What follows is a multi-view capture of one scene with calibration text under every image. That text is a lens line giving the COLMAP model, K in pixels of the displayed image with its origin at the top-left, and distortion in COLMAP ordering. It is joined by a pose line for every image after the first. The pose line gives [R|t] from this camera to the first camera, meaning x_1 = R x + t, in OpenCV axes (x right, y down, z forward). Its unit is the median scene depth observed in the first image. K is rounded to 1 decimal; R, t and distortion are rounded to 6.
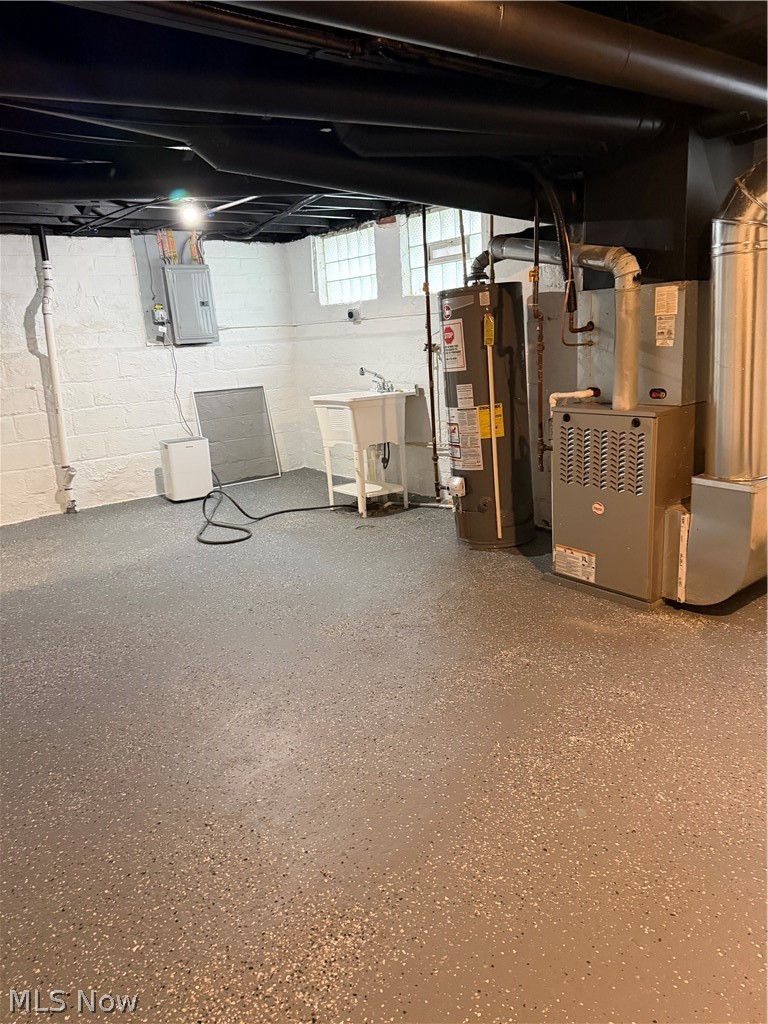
lens RADIAL K [[709.6, 0, 384.0], [0, 709.6, 512.0], [0, 0, 1]] dist [0.194886, -0.331645]
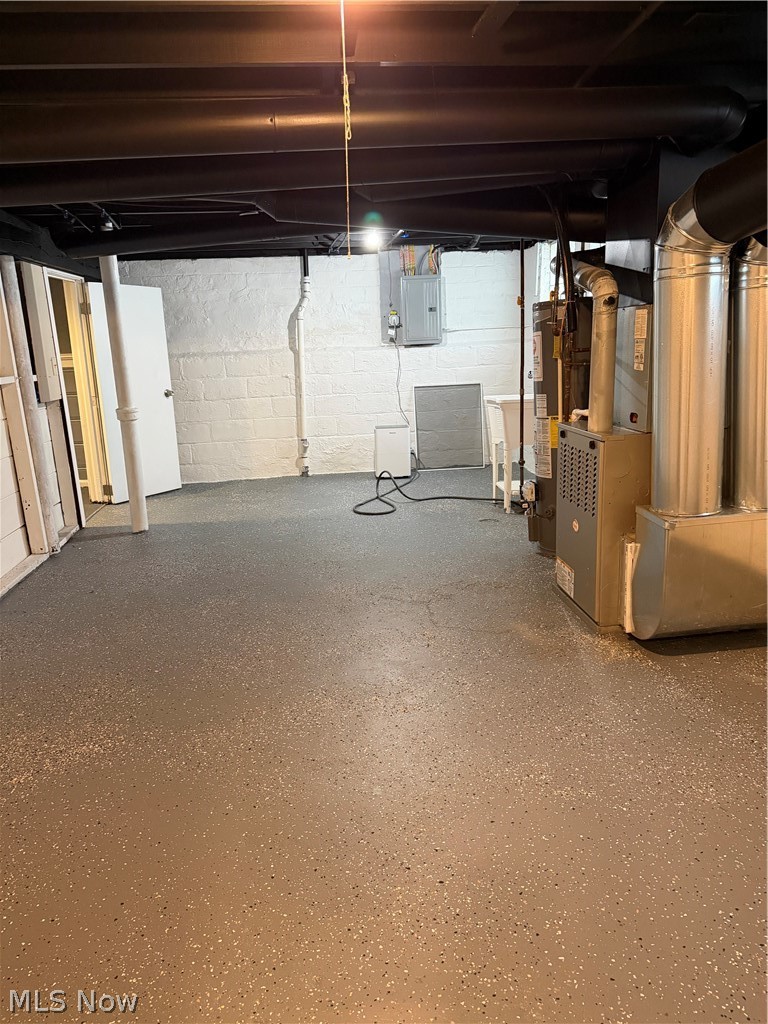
lens RADIAL K [[709.6, 0, 384.0], [0, 709.6, 512.0], [0, 0, 1]] dist [0.194886, -0.331645]
pose [[0.849735, 0.149953, -0.505435, 0.368685], [-0.143185, 0.988303, 0.052489, -0.024643], [0.507394, 0.027768, 0.861267, -0.007553]]
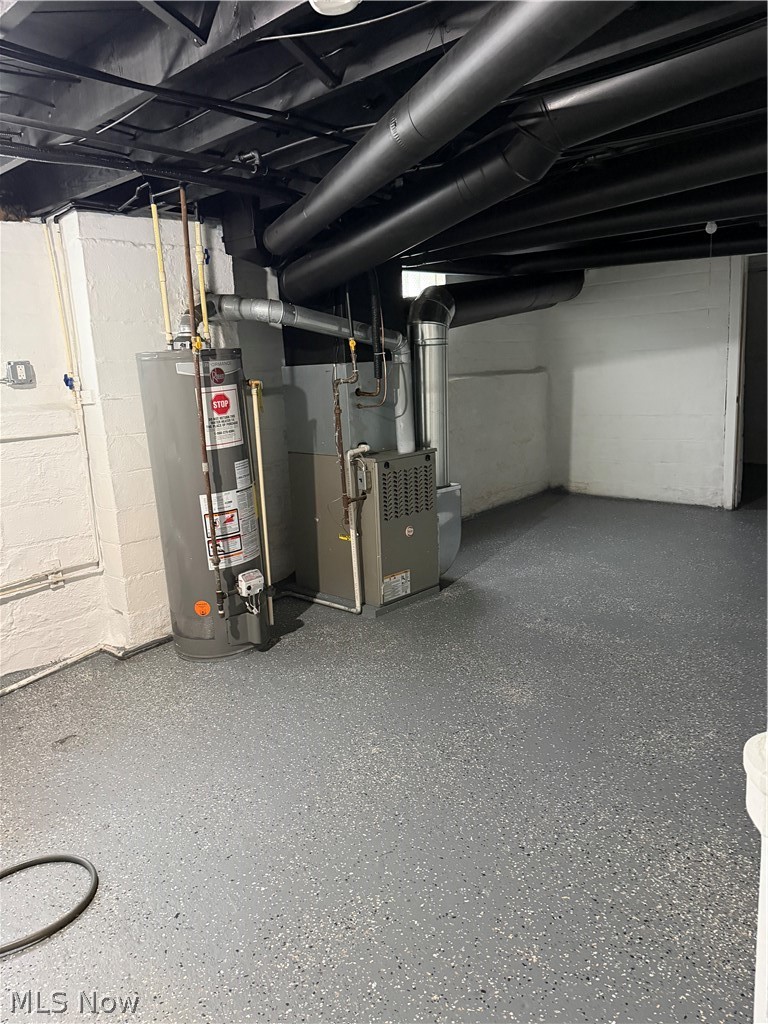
lens RADIAL K [[709.6, 0, 384.0], [0, 709.6, 512.0], [0, 0, 1]] dist [0.194886, -0.331645]
pose [[-0.158928, -0.124515, 0.979407, -0.583185], [0.301534, 0.938494, 0.168244, -0.166159], [-0.940116, 0.322064, -0.111607, 0.747562]]
